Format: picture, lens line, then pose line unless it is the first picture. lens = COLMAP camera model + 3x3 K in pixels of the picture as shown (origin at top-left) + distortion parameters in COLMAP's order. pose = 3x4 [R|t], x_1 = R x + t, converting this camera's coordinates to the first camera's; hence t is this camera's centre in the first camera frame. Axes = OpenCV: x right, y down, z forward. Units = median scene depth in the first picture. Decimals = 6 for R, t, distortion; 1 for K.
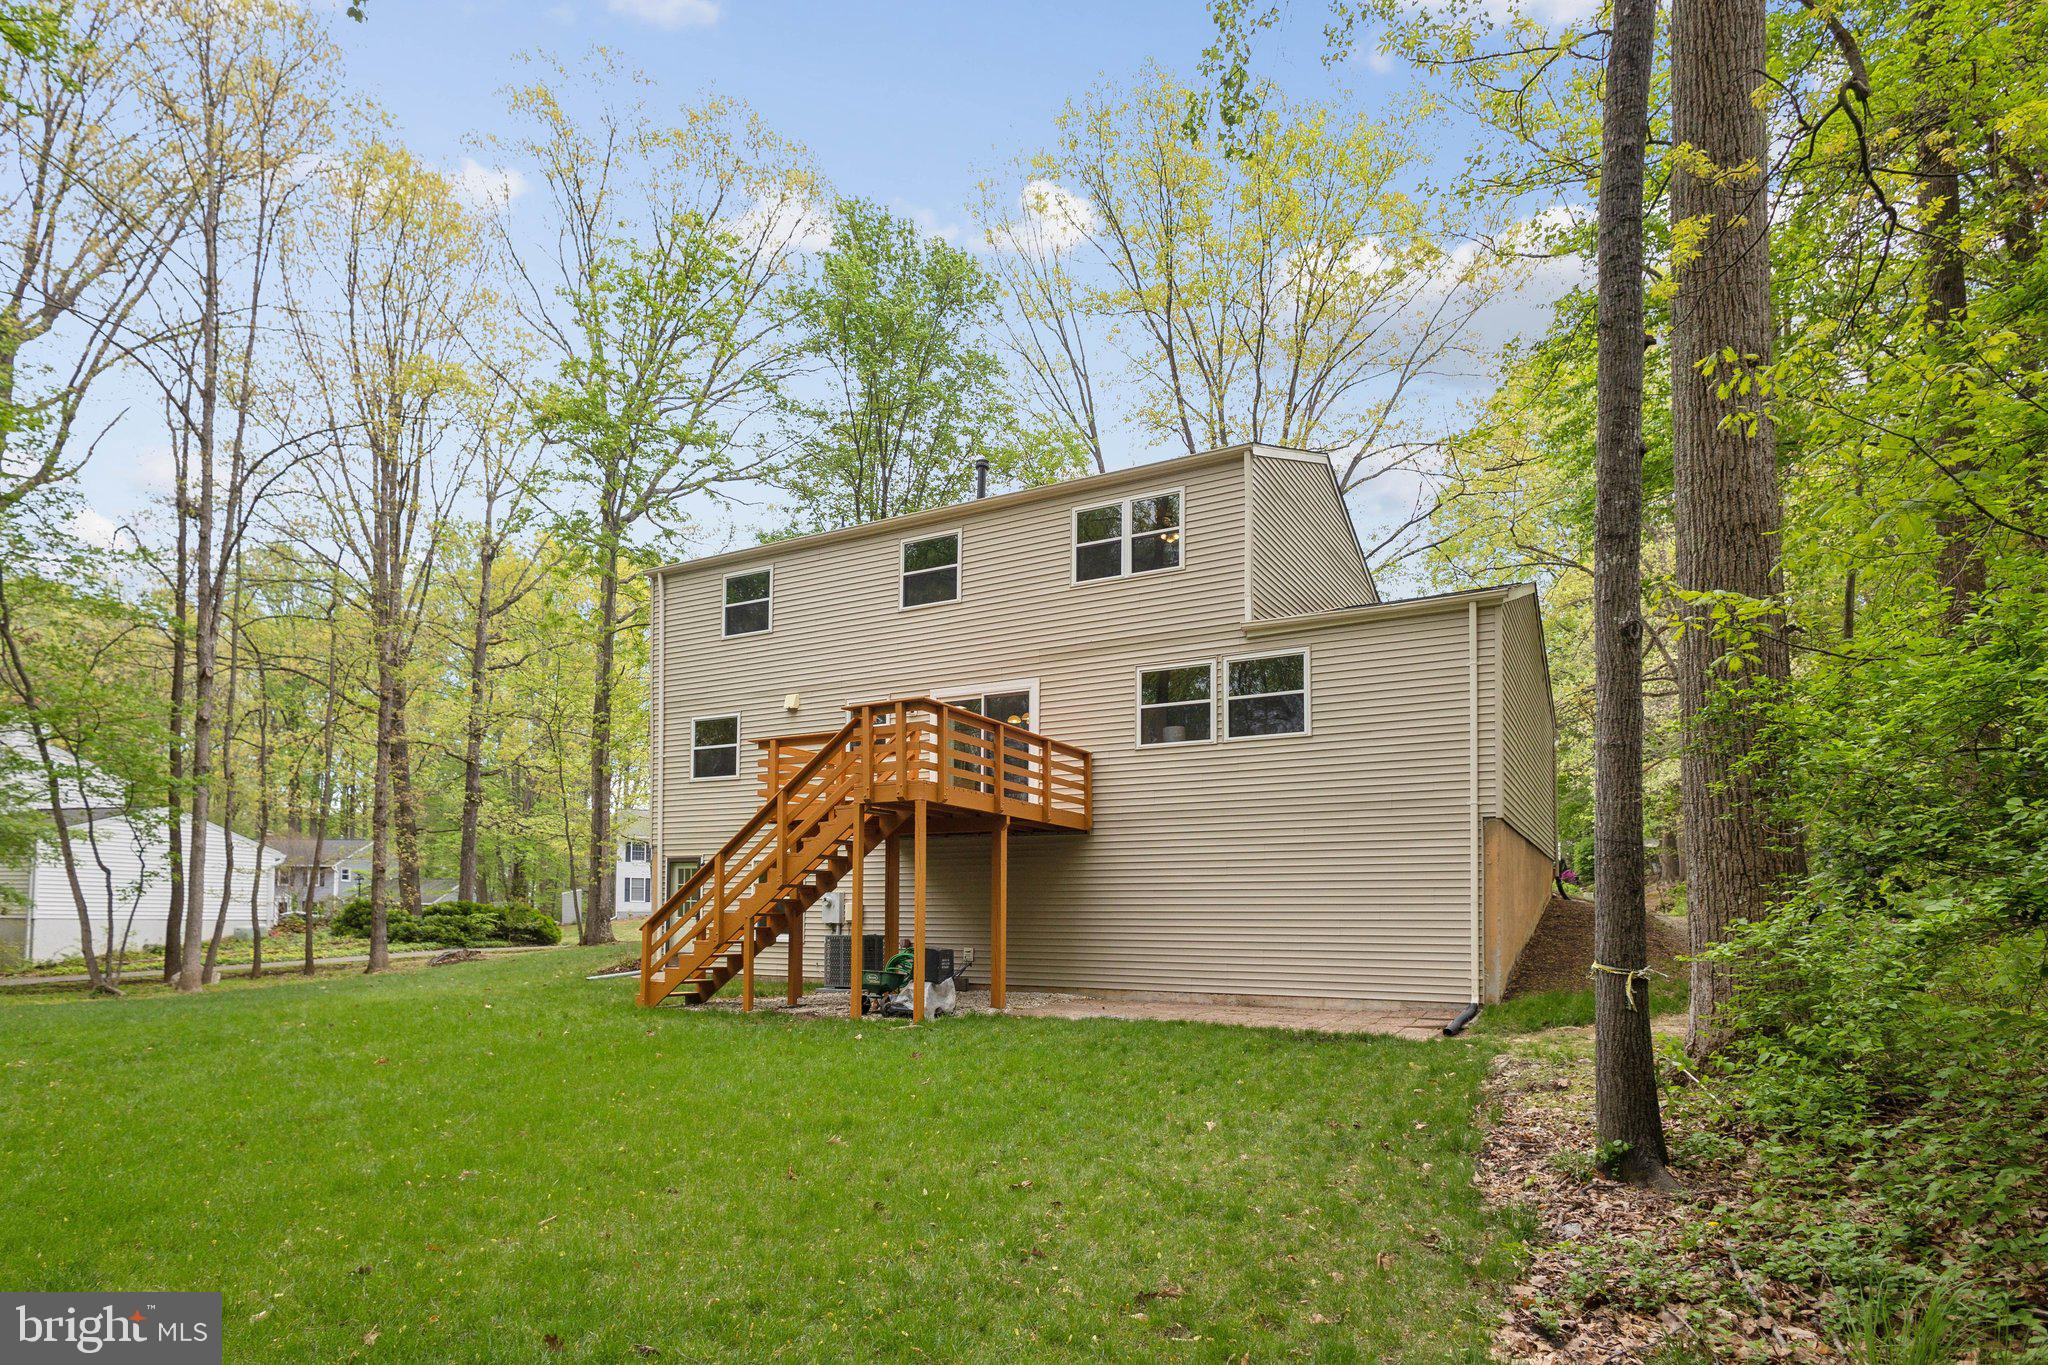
lens RADIAL K [[1048.5, 0, 1027.5], [0, 1048.5, 898.2], [0, 0, 1]] dist [0.001963, 0.000944]
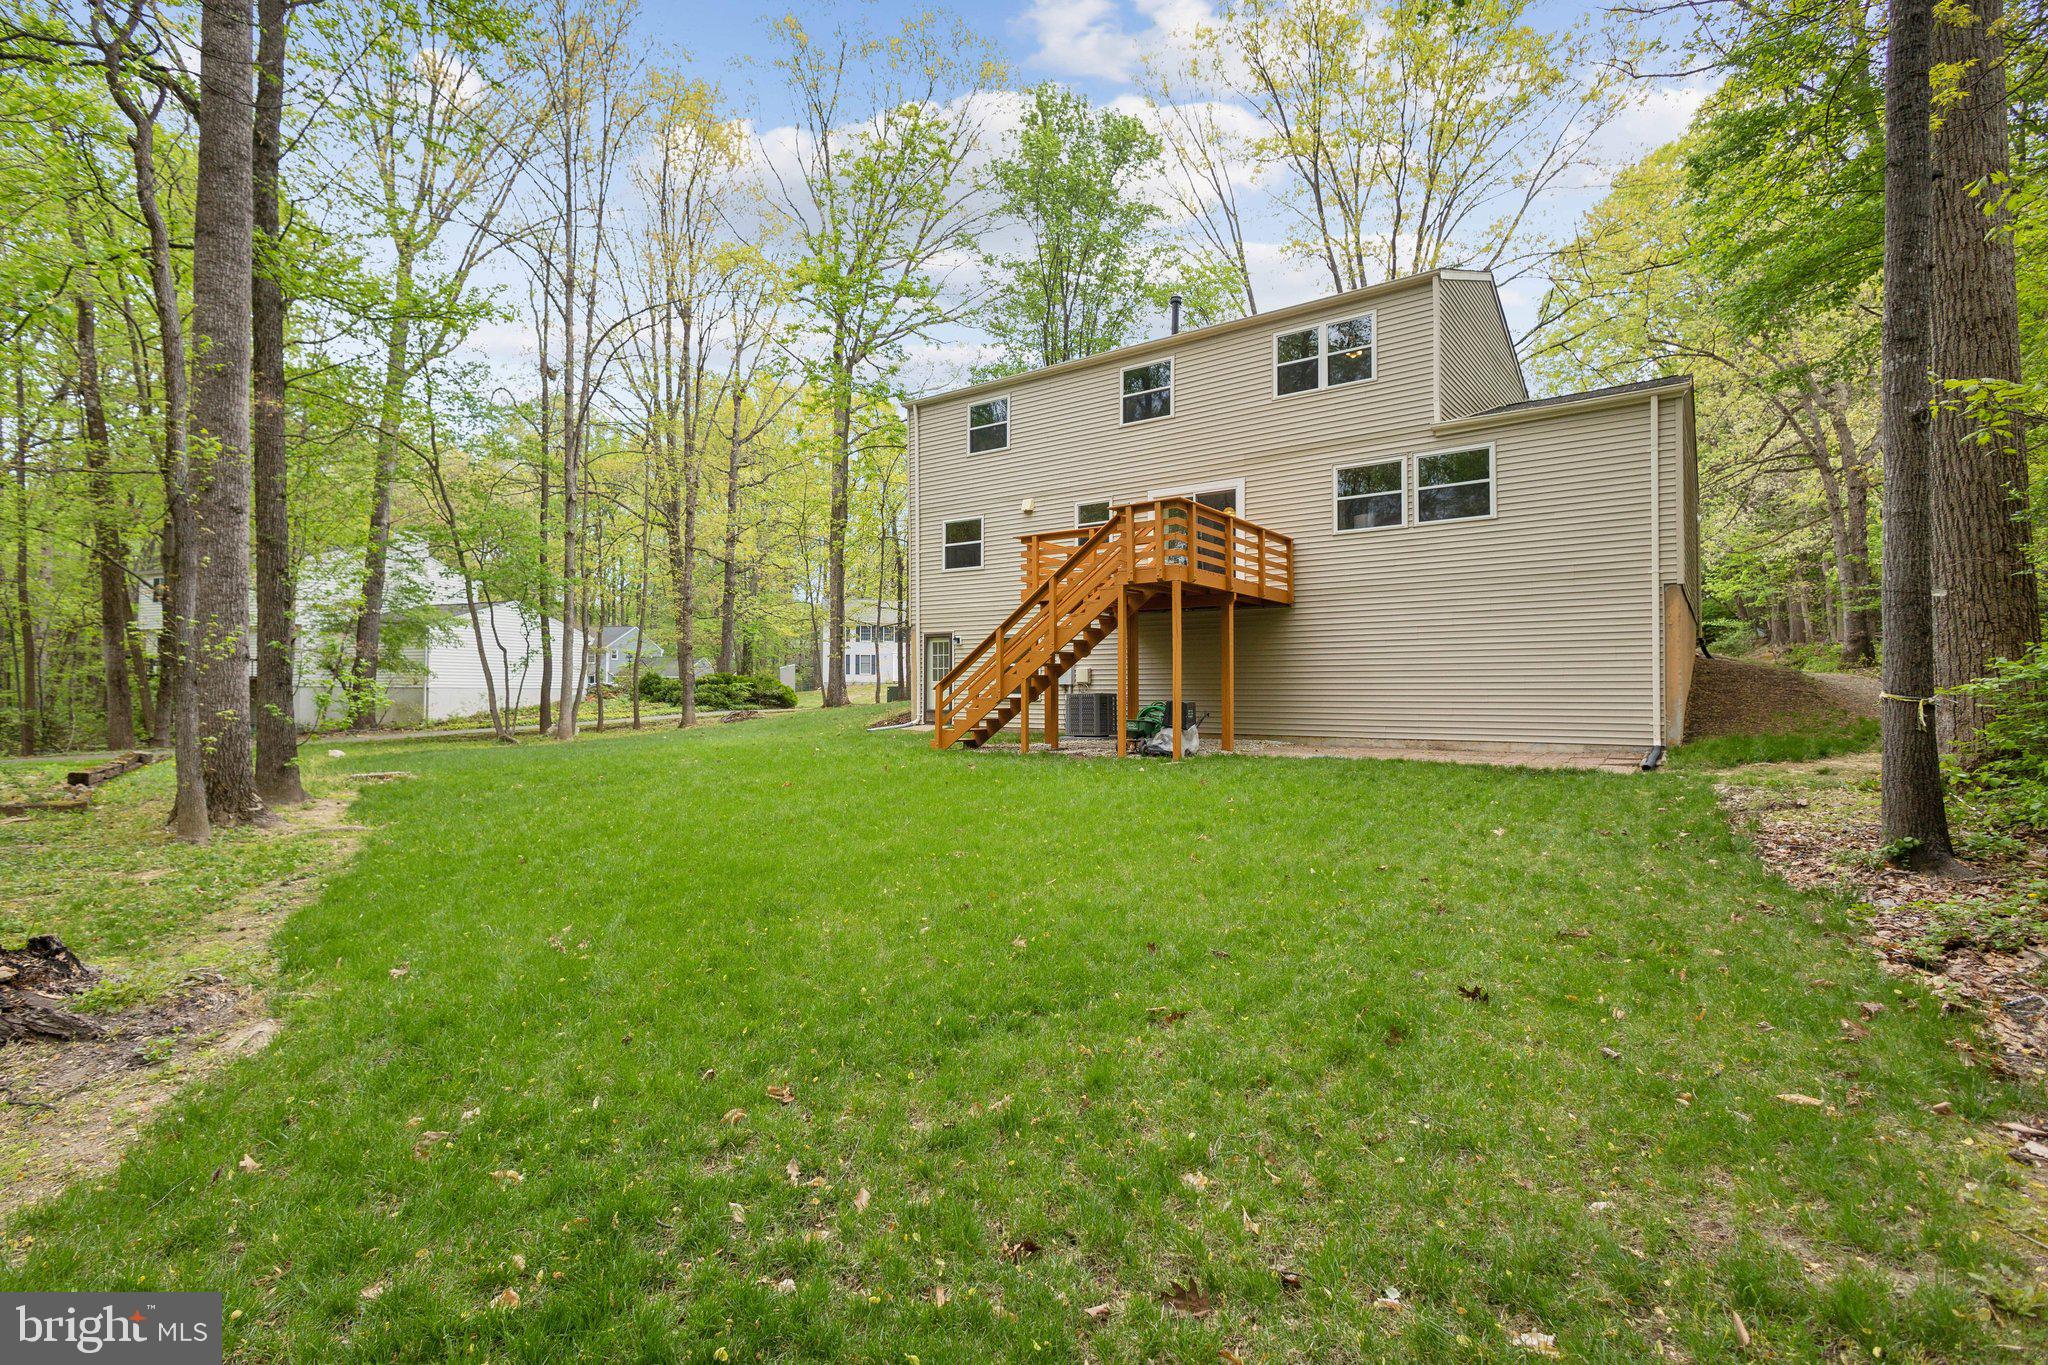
lens RADIAL K [[897.4, 0, 1024.0], [0, 897.4, 682.5], [0, 0, 1]] dist [0.012533, 0.000965]
pose [[0.991938, -0.009415, -0.126372, -0.115213], [0.011232, 0.999843, 0.013671, 0.007844], [0.126223, -0.014980, 0.991889, -0.058913]]
